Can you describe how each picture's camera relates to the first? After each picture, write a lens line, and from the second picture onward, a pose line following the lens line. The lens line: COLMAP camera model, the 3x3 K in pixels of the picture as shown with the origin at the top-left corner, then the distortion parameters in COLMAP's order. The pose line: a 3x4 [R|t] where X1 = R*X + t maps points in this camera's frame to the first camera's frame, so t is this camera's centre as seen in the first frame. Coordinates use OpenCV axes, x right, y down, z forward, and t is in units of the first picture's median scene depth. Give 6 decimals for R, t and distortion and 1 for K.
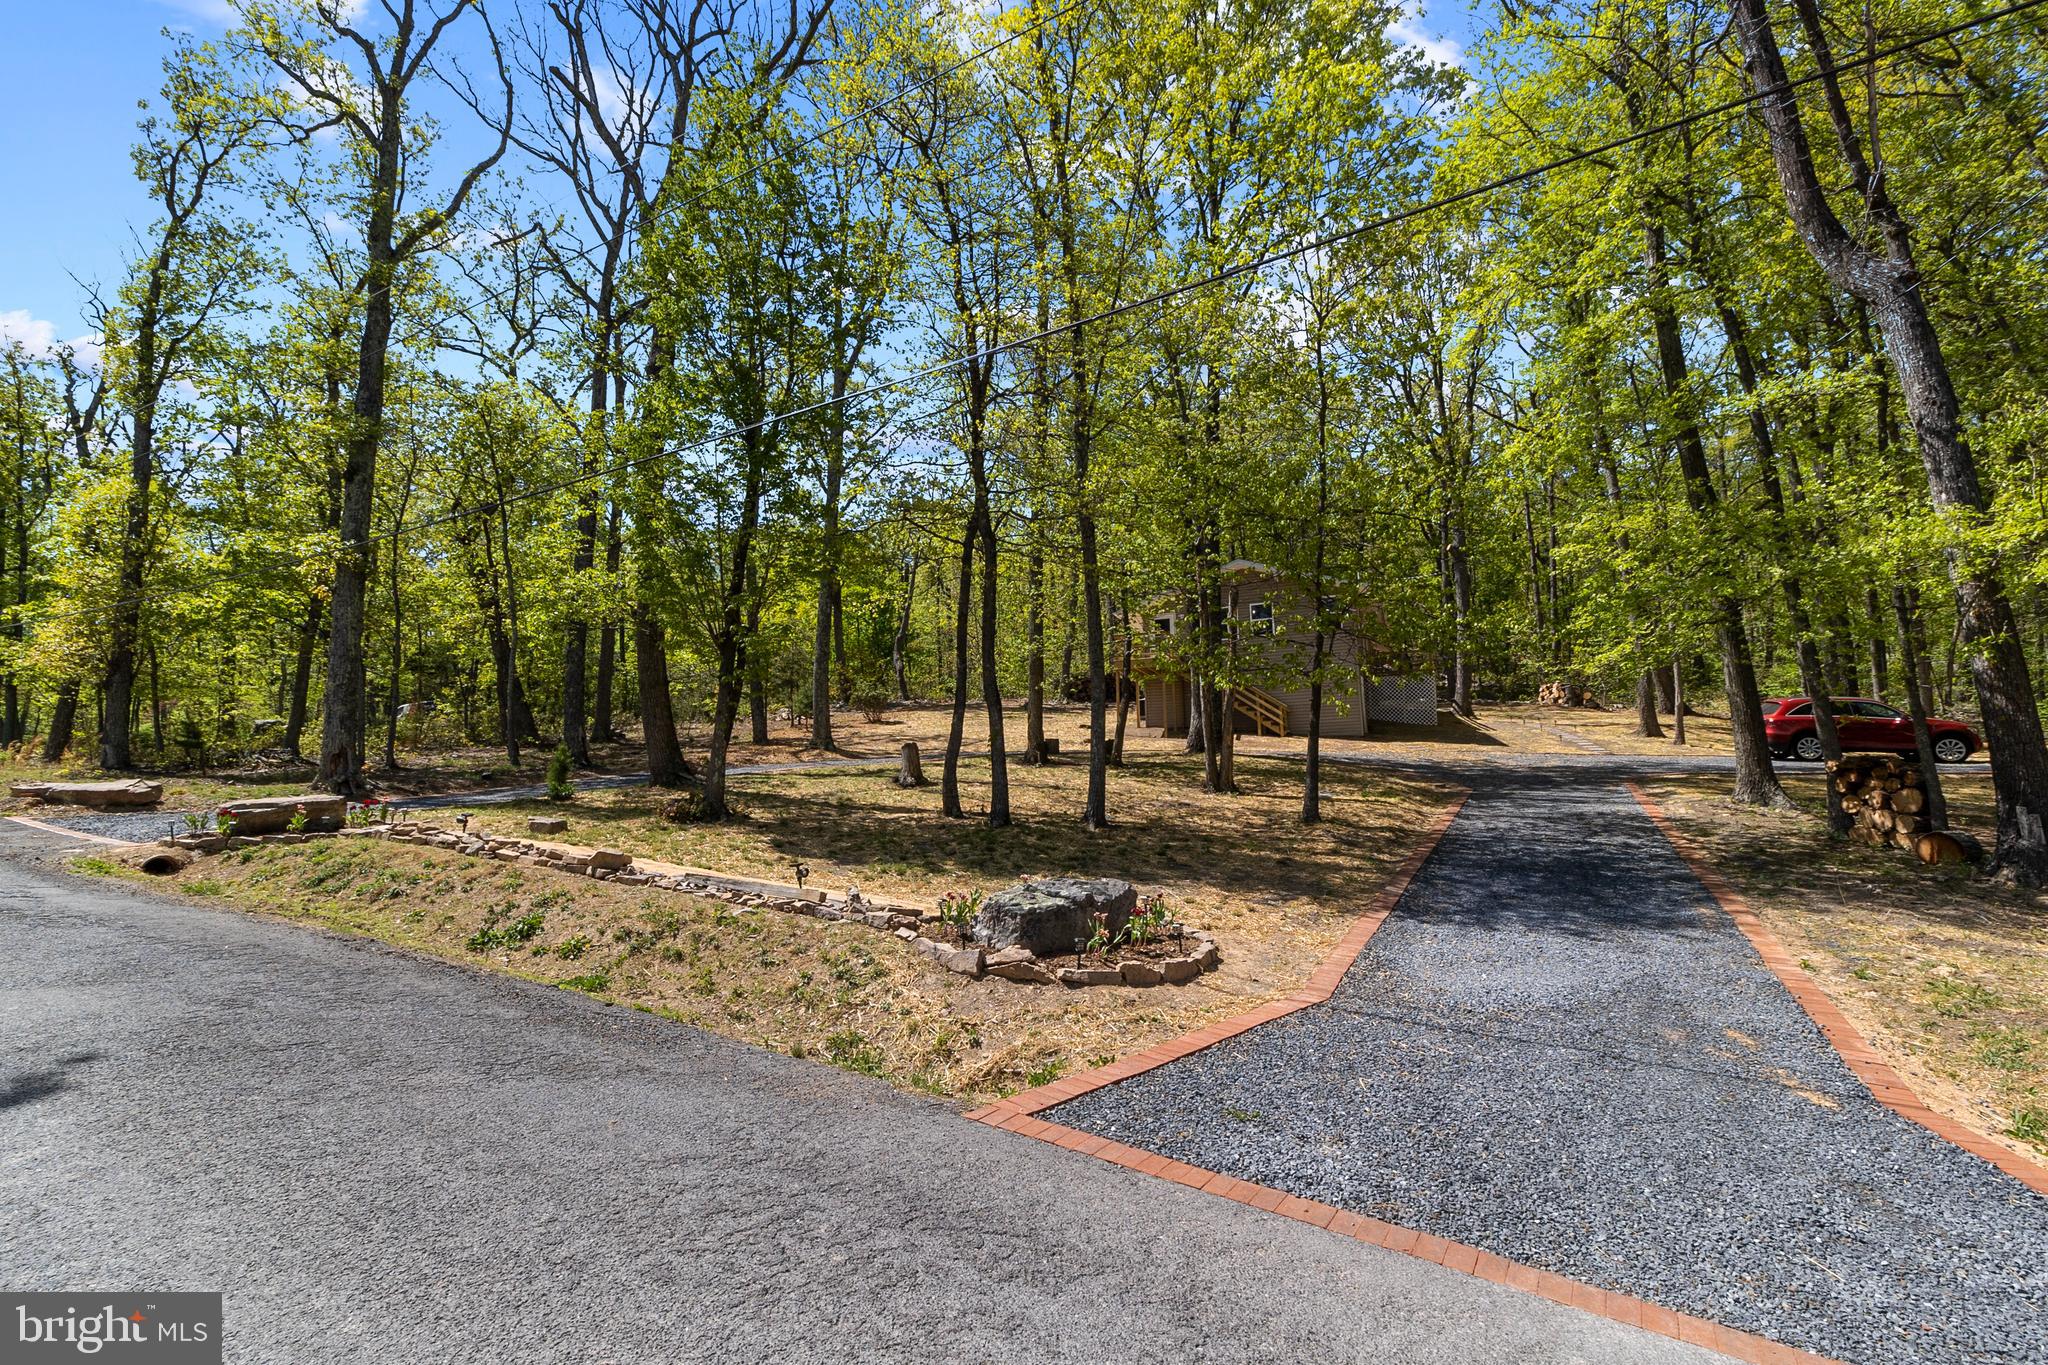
lens RADIAL K [[607.4, 0, 1028.6], [0, 607.4, 668.5], [0, 0, 1]] dist [-0.000244, -0.000019]
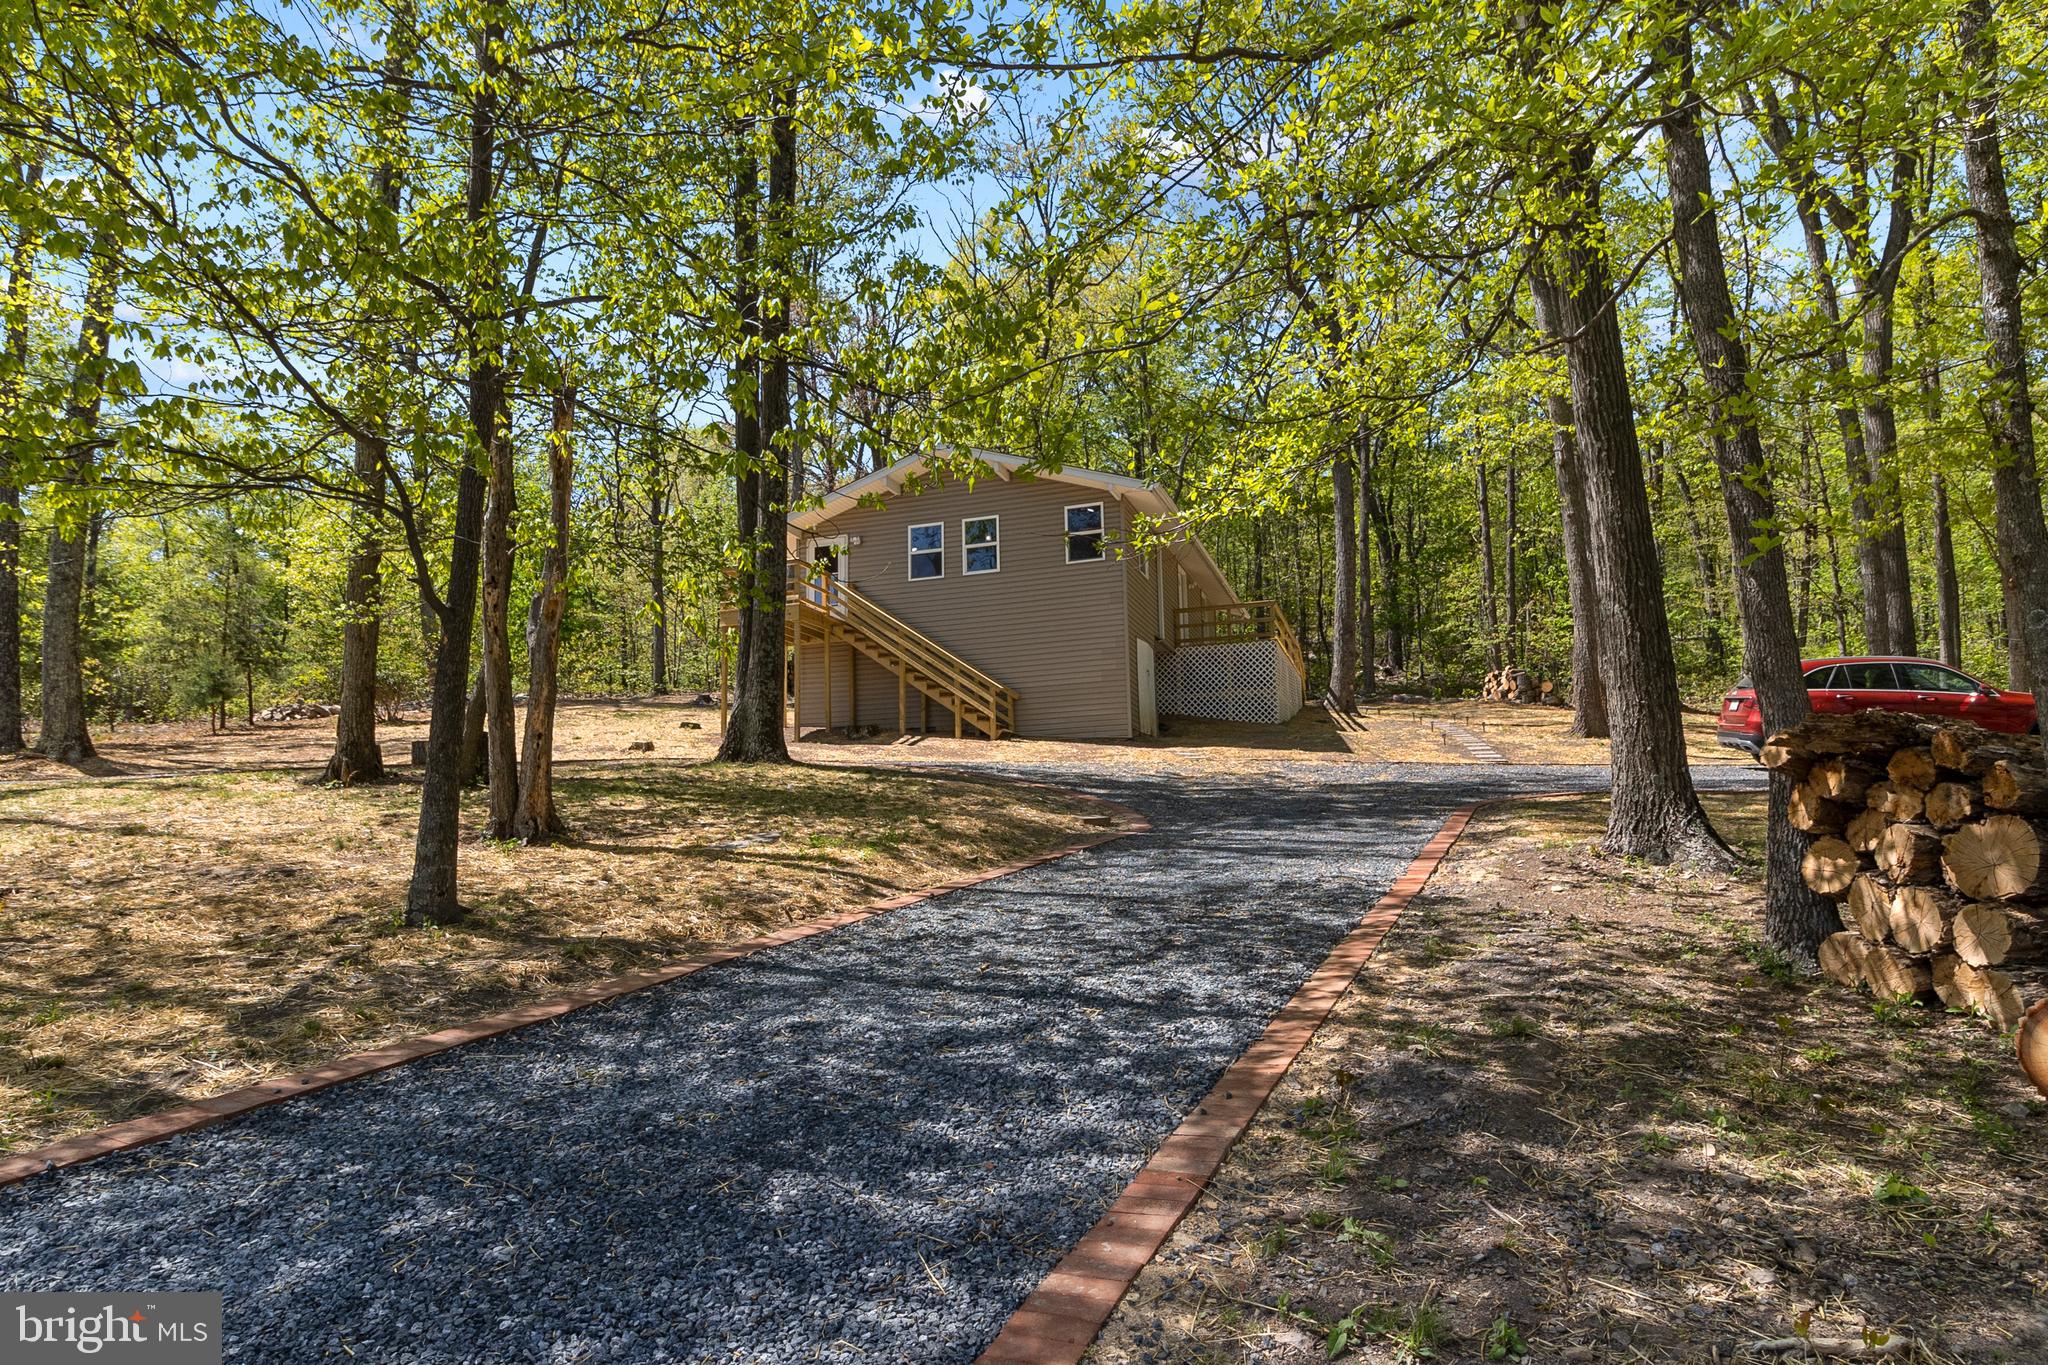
lens RADIAL K [[751.4, 0, 1019.9], [0, 751.4, 694.2], [0, 0, 1]] dist [0.000864, 0.000137]
pose [[0.998364, 0.001698, 0.057154, 0.754024], [-0.002645, 0.999860, 0.016498, 0.105593], [-0.057118, -0.016622, 0.998229, 0.523340]]
